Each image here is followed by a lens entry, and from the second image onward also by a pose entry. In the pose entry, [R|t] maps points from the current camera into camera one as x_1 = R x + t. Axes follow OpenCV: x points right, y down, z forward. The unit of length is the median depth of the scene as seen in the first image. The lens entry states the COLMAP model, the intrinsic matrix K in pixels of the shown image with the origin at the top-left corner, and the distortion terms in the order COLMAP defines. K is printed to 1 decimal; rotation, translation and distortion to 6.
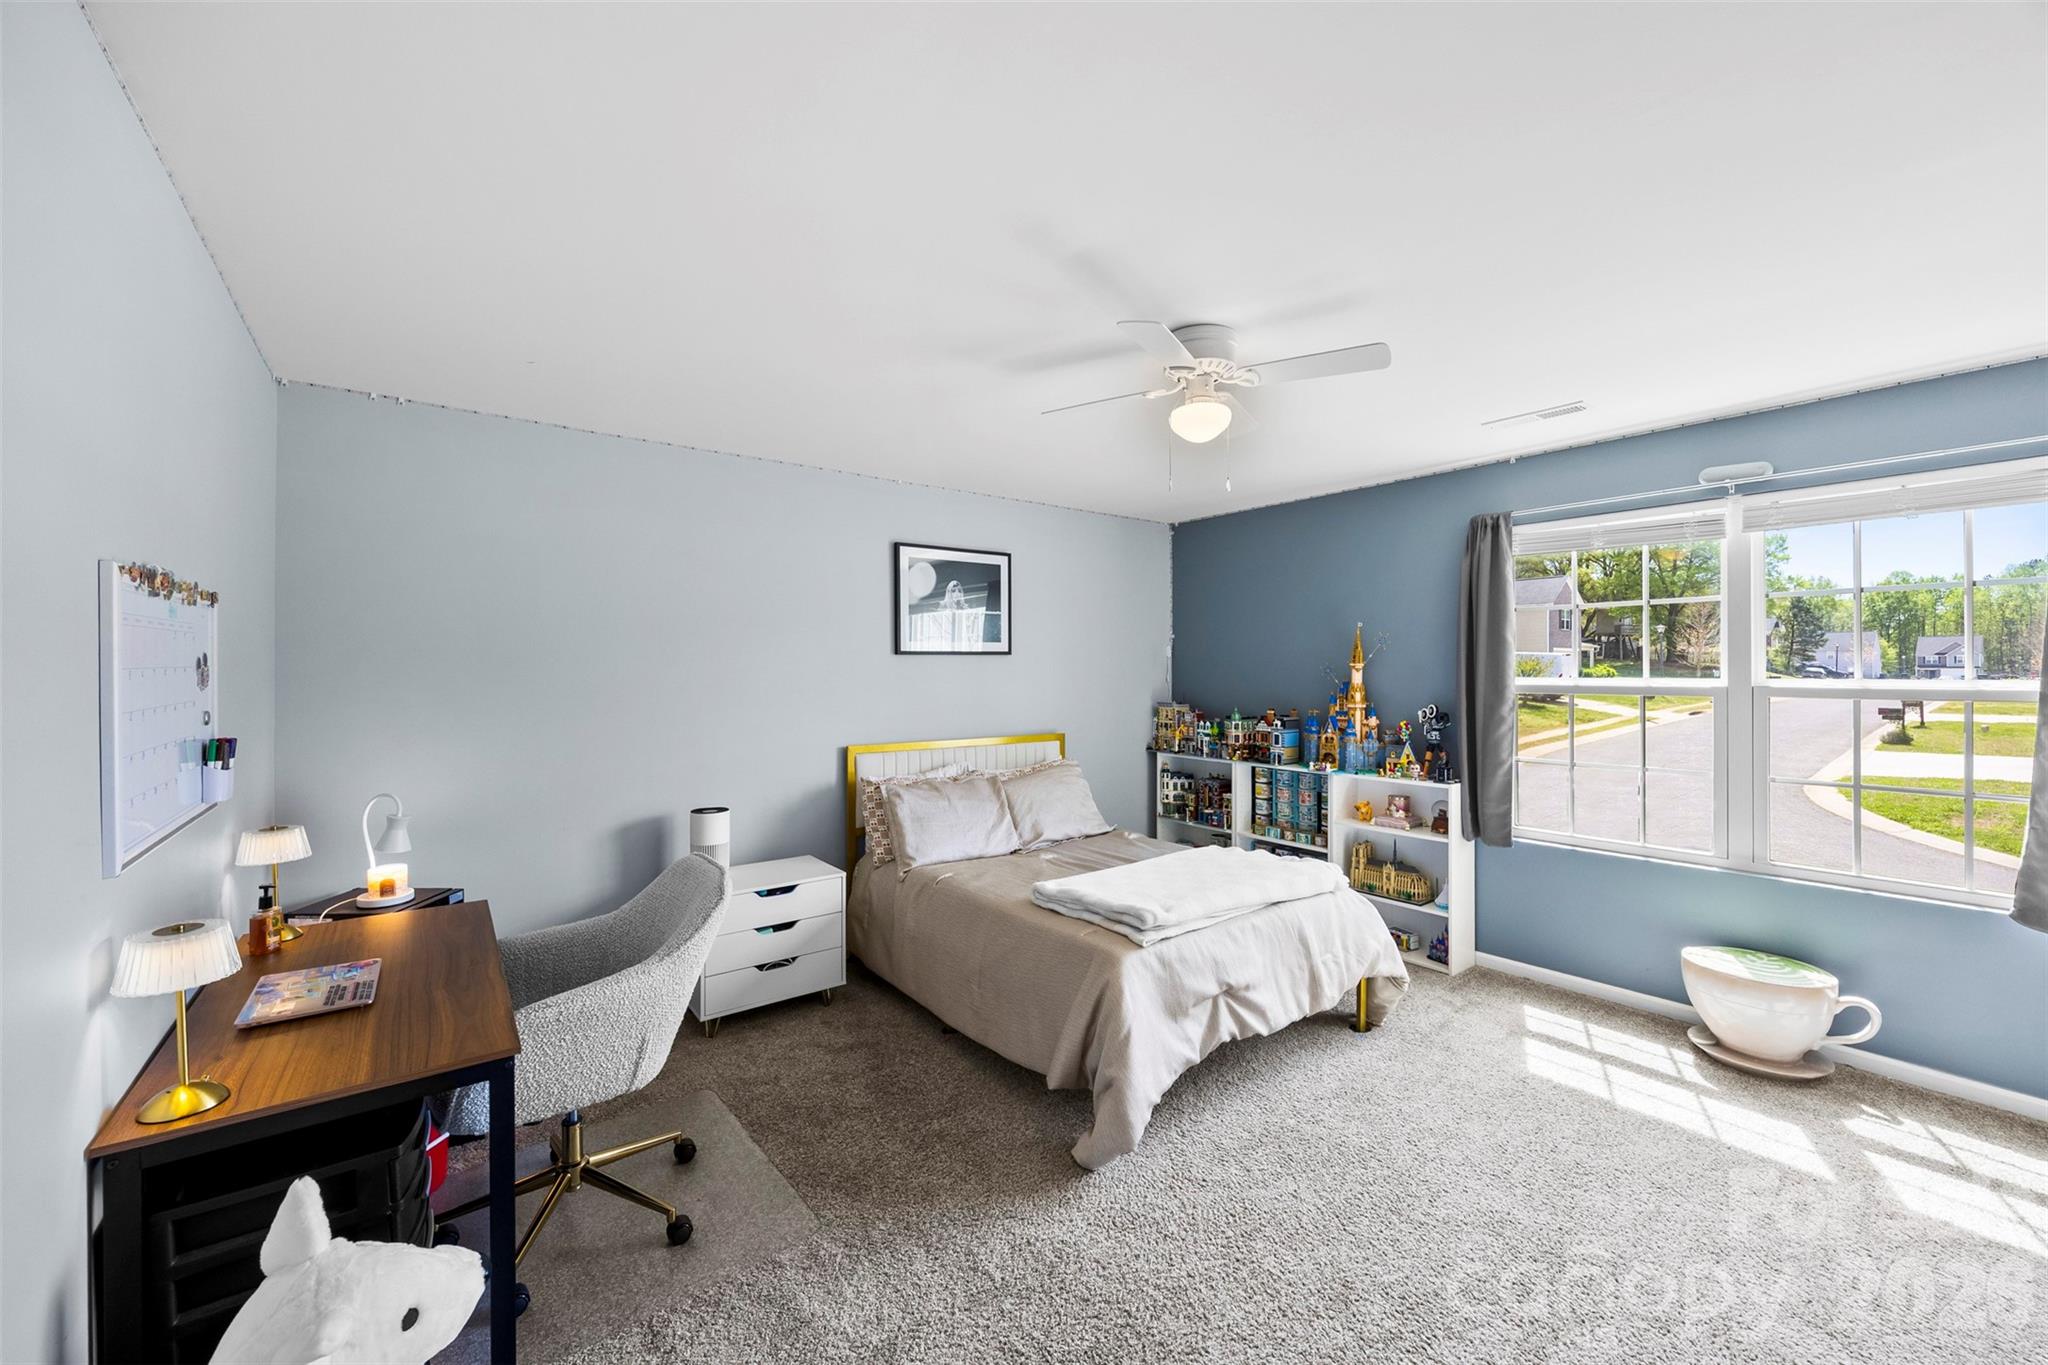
lens RADIAL K [[795.4, 0, 1023.7], [0, 795.4, 676.4], [0, 0, 1]] dist [0.004228, 0.000437]
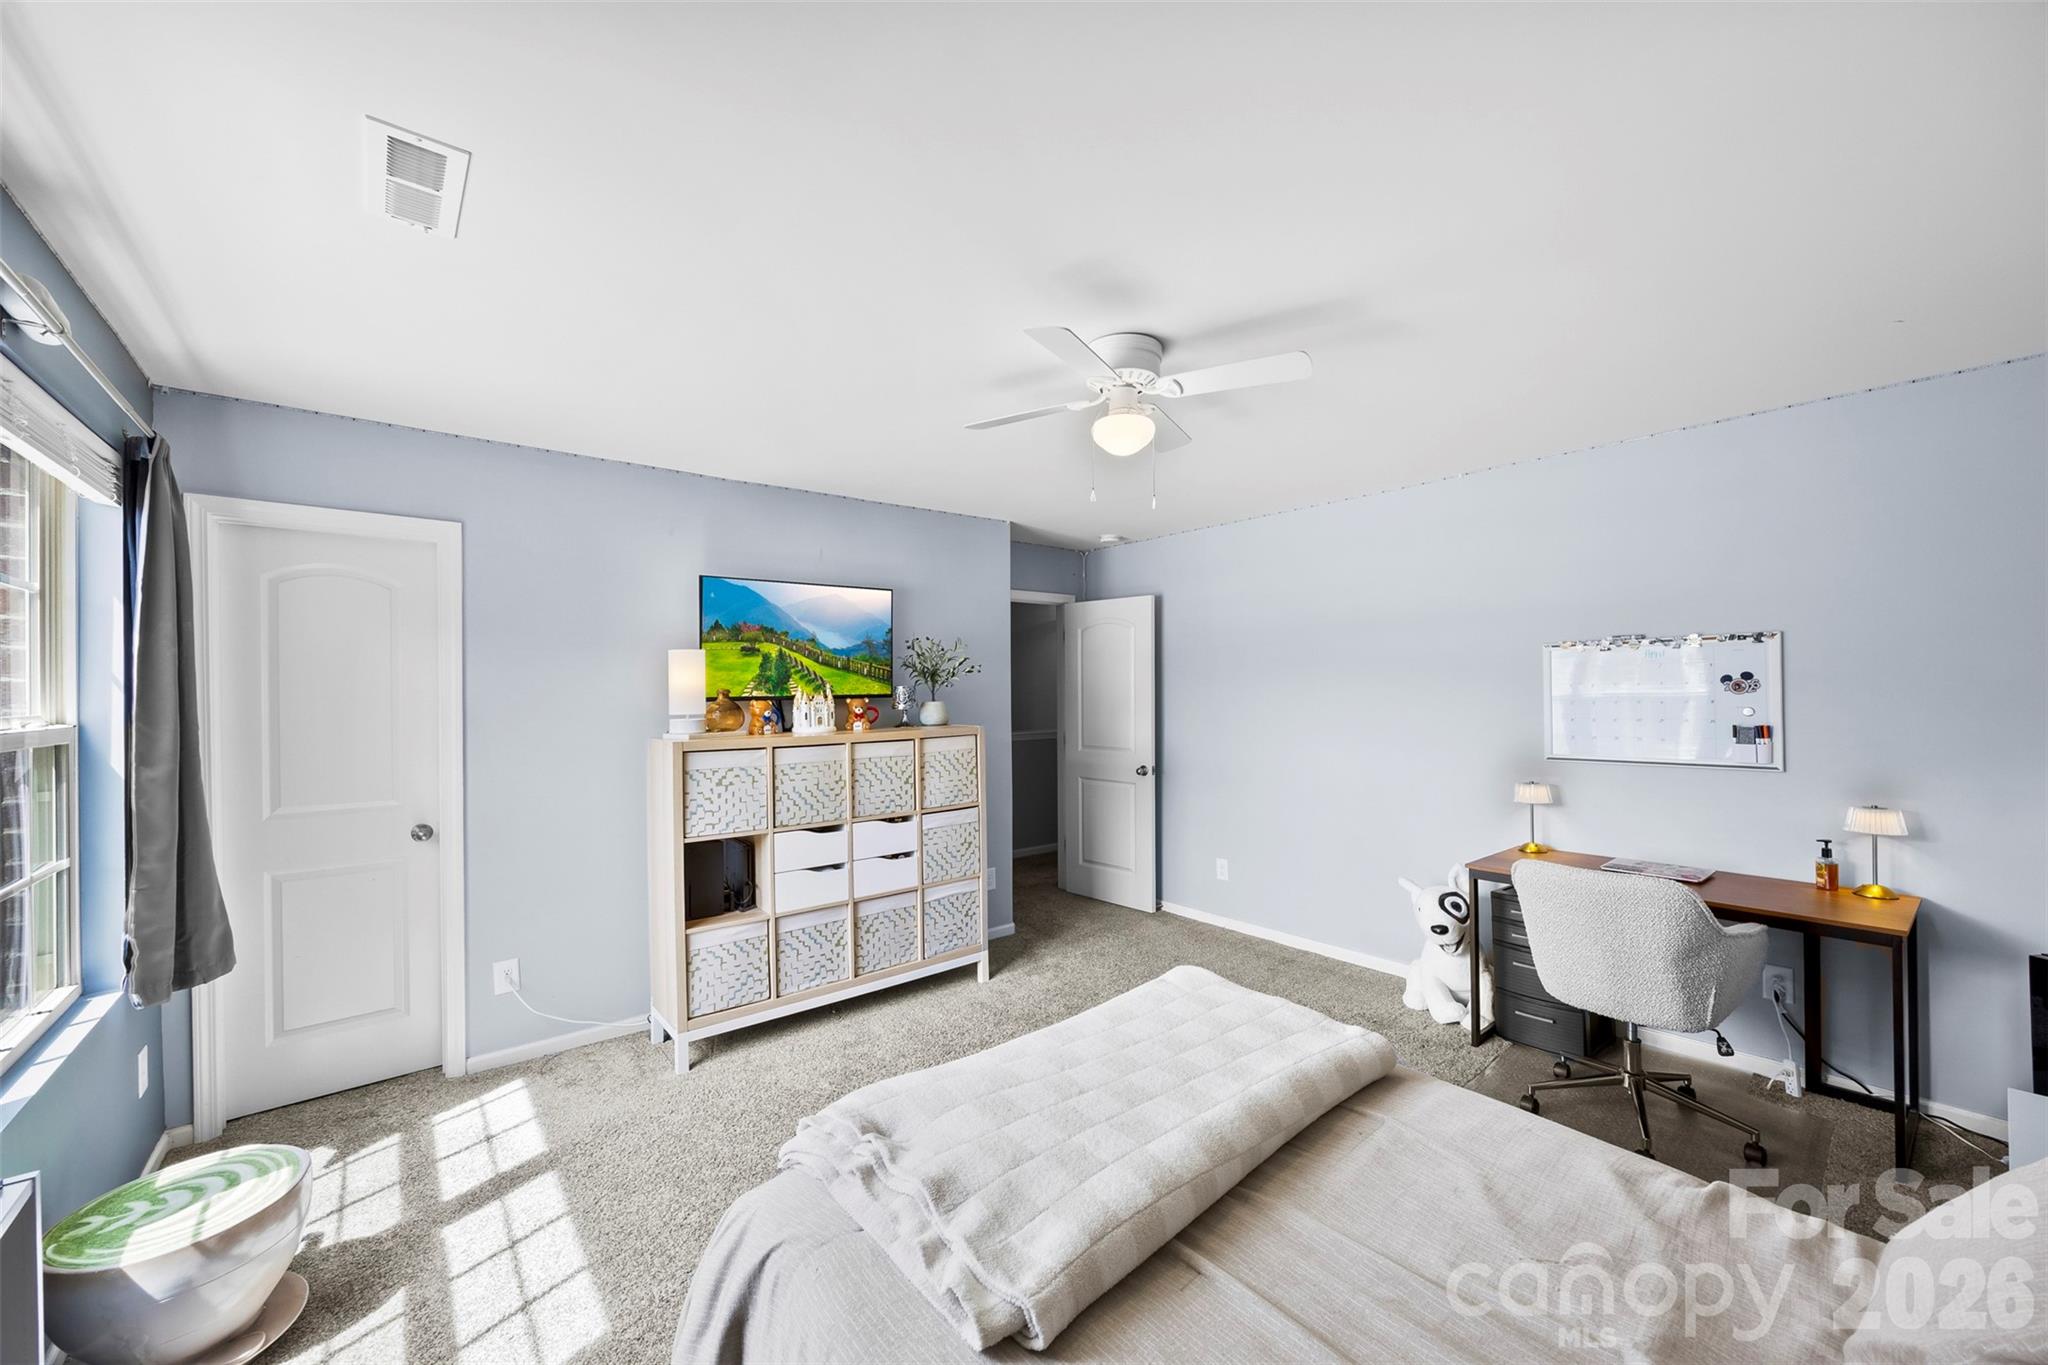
lens RADIAL K [[795.4, 0, 1022.9], [0, 795.4, 683.0], [0, 0, 1]] dist [0.004228, 0.000437]
pose [[-0.999696, 0.006486, -0.023793, 0.341980], [0.006477, 0.999979, 0.000442, -0.018844], [0.023795, 0.000288, -0.999717, 1.781705]]
